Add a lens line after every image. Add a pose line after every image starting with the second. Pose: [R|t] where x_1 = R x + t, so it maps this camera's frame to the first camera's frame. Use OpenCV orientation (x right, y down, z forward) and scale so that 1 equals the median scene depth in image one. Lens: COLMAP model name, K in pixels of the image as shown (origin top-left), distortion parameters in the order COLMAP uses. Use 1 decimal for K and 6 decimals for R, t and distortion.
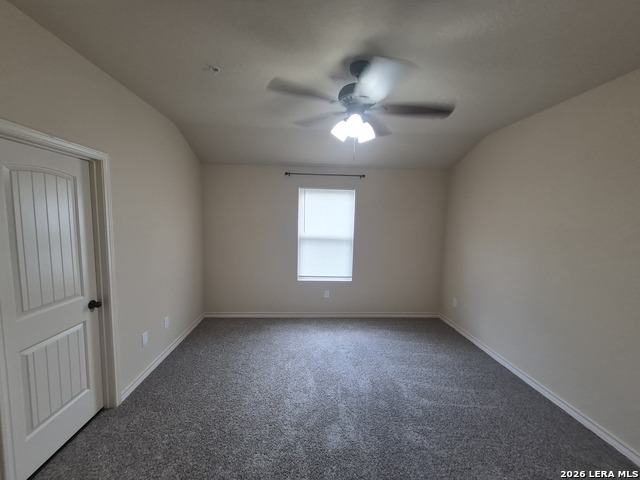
lens RADIAL K [[251.3, 0, 315.1], [0, 251.3, 242.0], [0, 0, 1]] dist [0.007832, -0.000485]
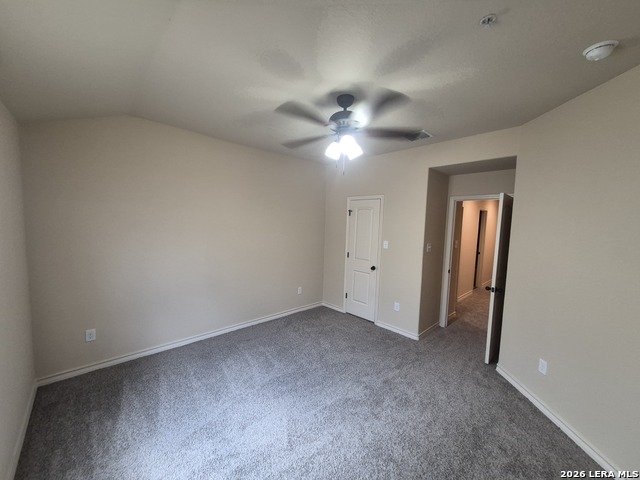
lens RADIAL K [[251.3, 0, 315.1], [0, 251.3, 242.0], [0, 0, 1]] dist [0.007832, -0.000485]
pose [[-0.634488, -0.105333, 0.765722, -0.593012], [0.035671, 0.985625, 0.165140, -0.179555], [-0.772109, 0.132094, -0.621610, 1.613879]]
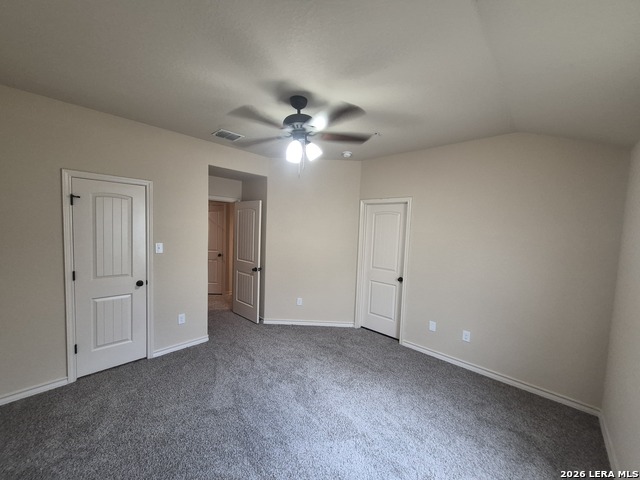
lens RADIAL K [[251.3, 0, 315.1], [0, 251.3, 242.0], [0, 0, 1]] dist [0.007832, -0.000485]
pose [[-0.725333, -0.009899, -0.688327, 0.777425], [-0.124440, 0.985310, 0.116960, -0.147609], [0.677057, 0.170490, -0.715909, 1.668959]]
